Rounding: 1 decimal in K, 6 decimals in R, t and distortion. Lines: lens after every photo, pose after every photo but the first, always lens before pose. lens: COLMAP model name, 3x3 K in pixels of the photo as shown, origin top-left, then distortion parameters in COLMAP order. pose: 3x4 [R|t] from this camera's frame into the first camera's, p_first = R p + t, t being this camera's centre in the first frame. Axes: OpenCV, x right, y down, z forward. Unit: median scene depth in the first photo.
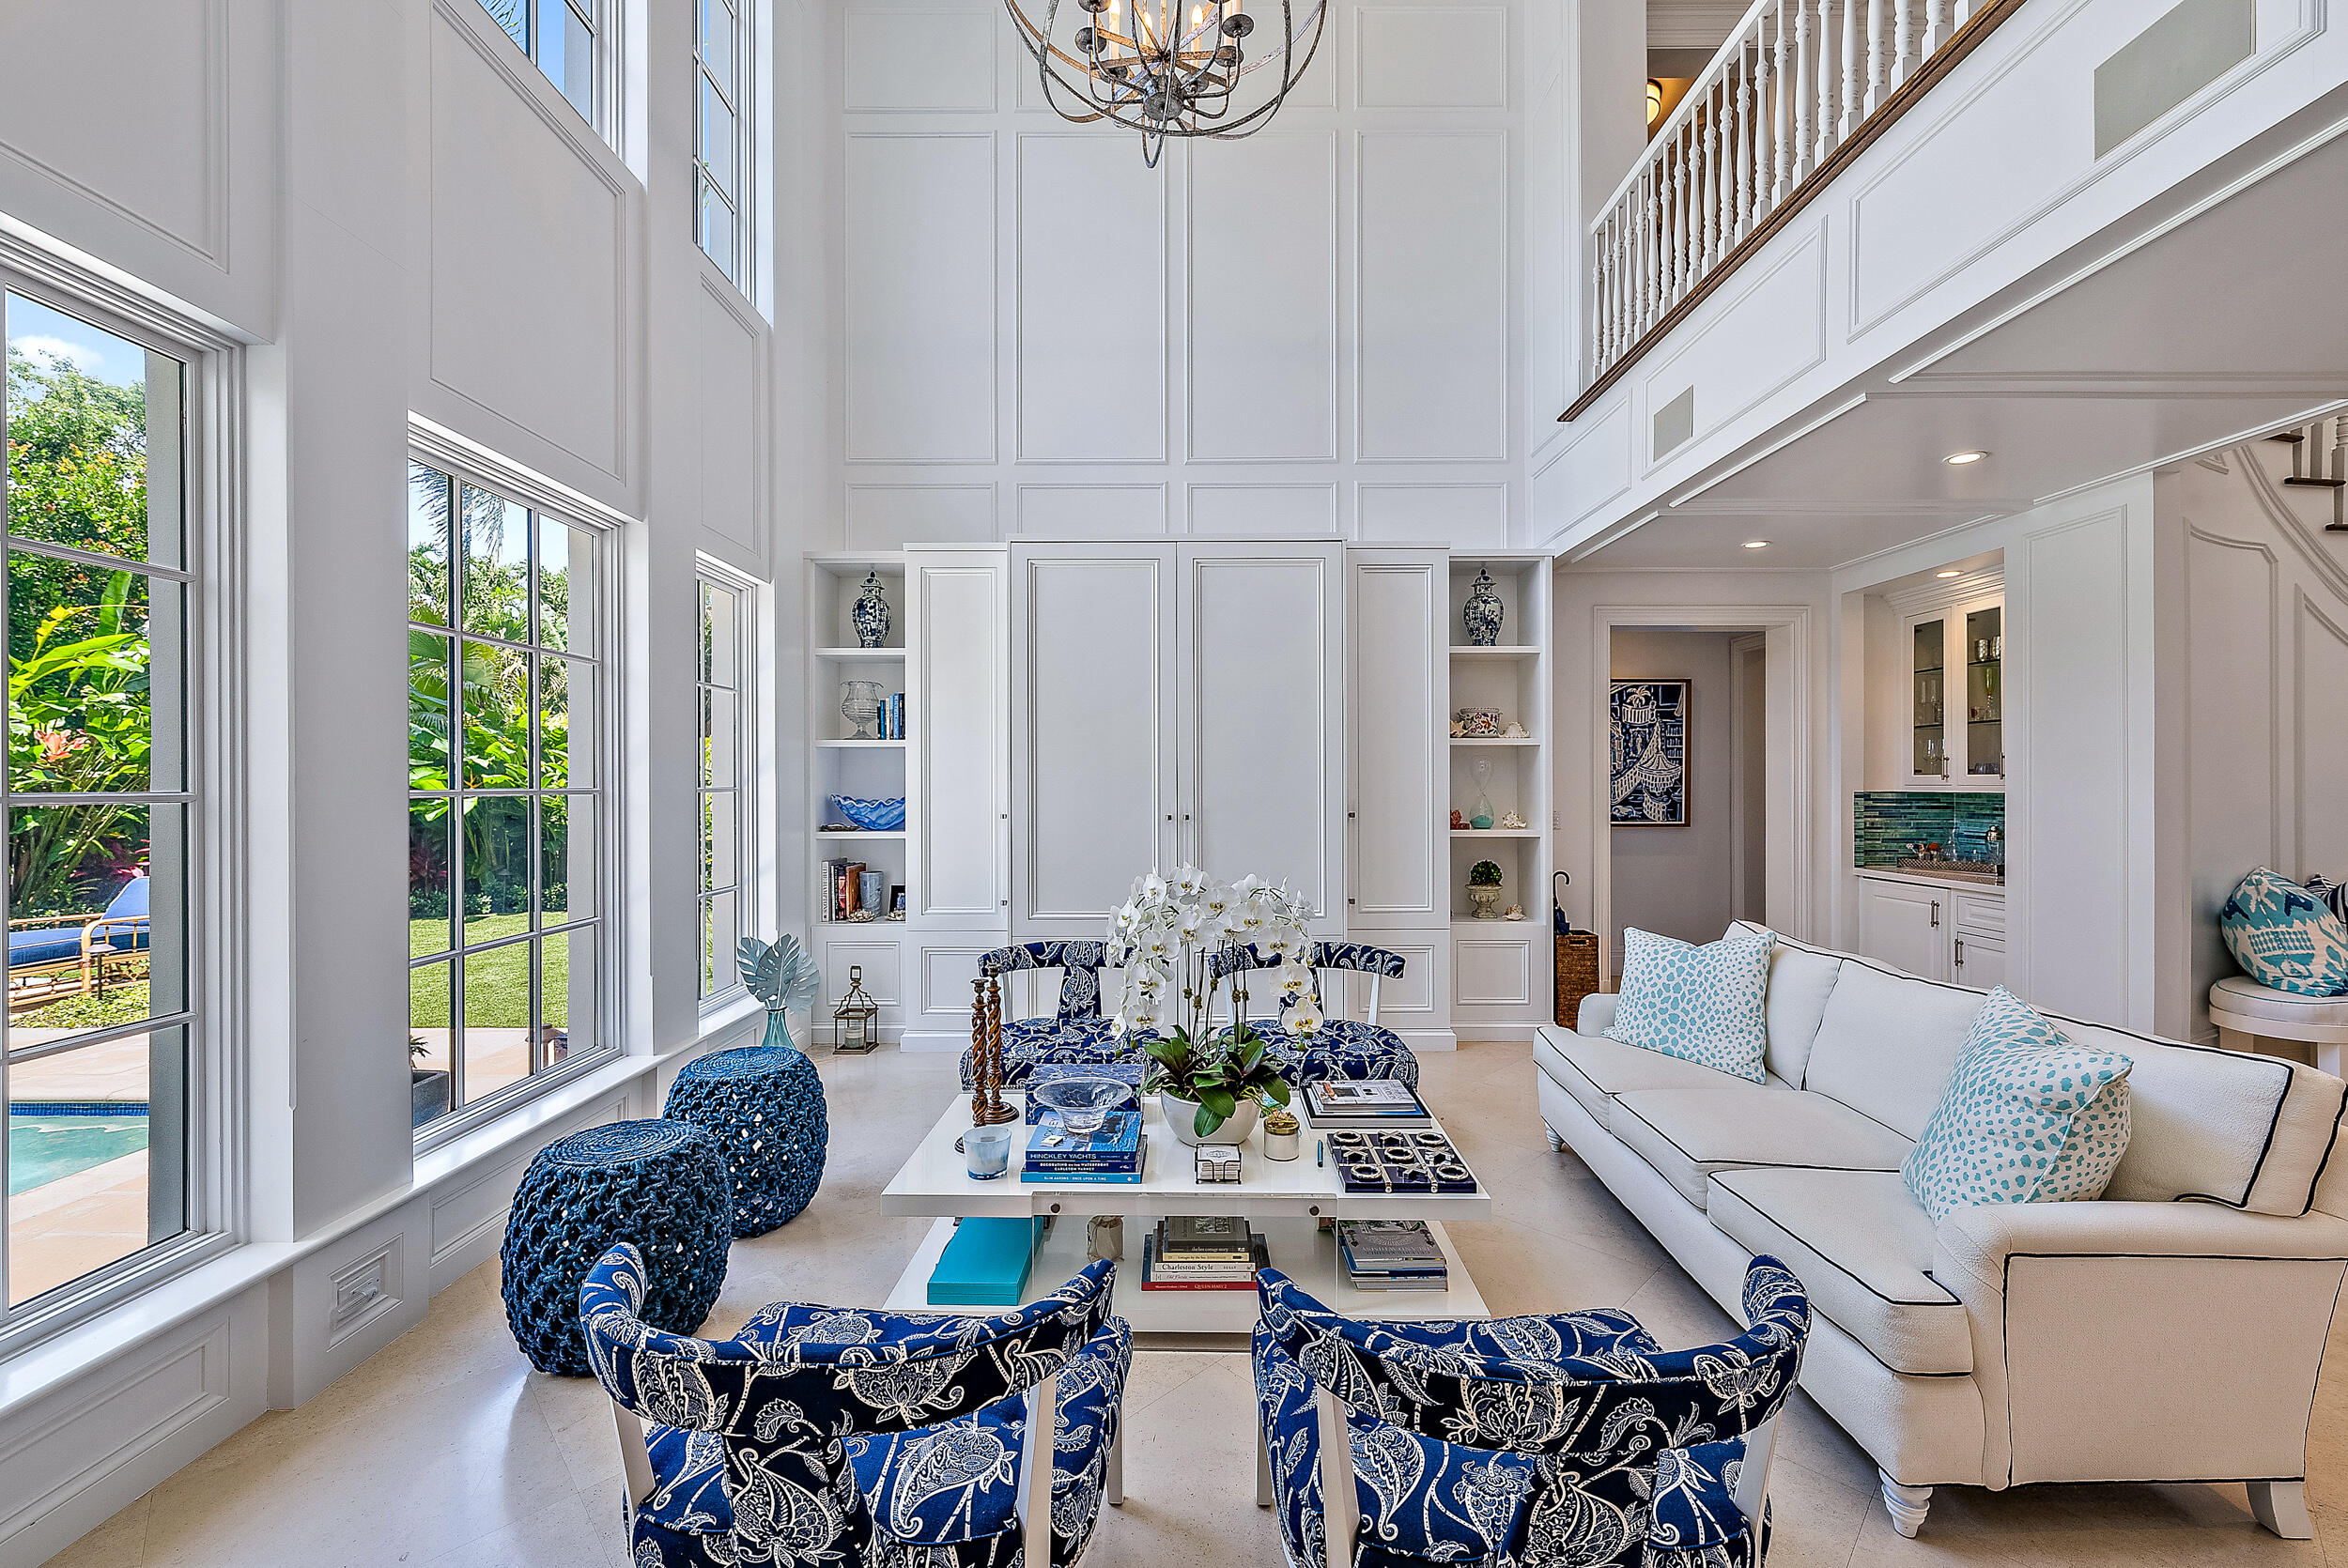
lens RADIAL K [[955.9, 0, 1191.5], [0, 955.9, 786.3], [0, 0, 1]] dist [-0.003267, -0.001119]
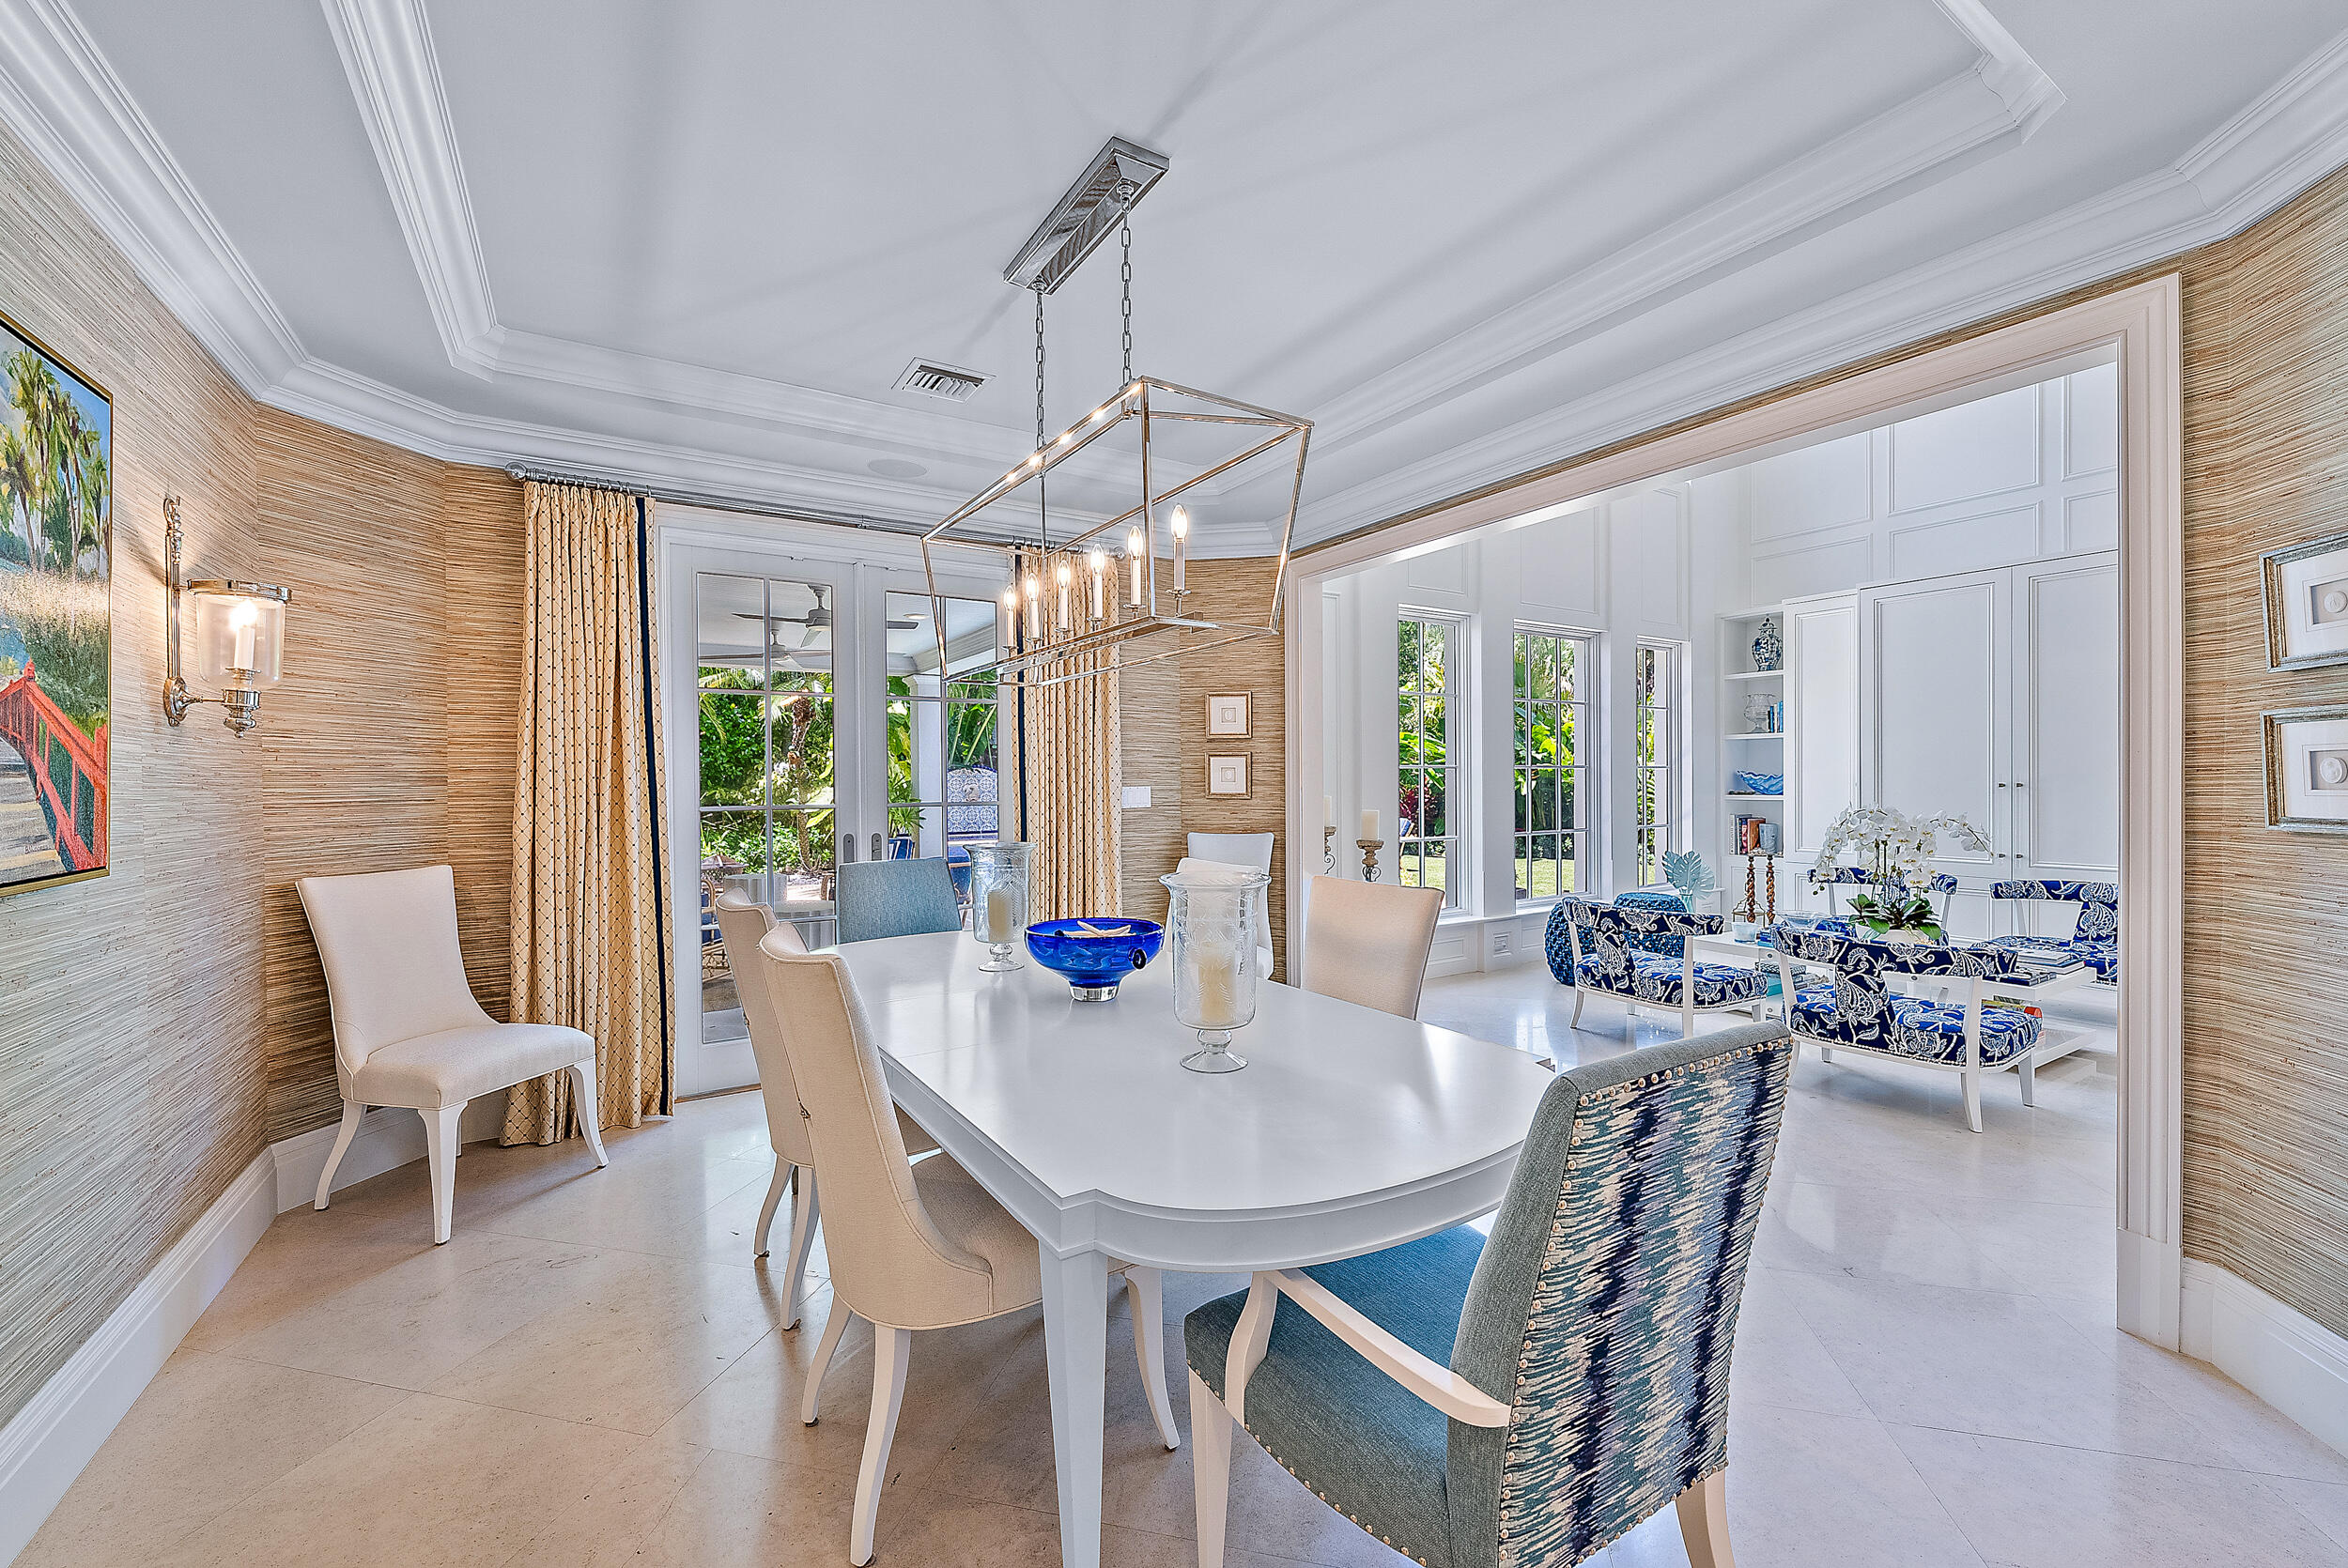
lens RADIAL K [[955.9, 0, 1180.3], [0, 955.9, 784.1], [0, 0, 1]] dist [-0.003267, -0.001119]
pose [[0.542698, 0.002007, -0.839926, 0.431737], [0.003292, 0.999984, 0.004516, 0.021056], [0.839922, -0.005216, 0.542683, -0.582801]]
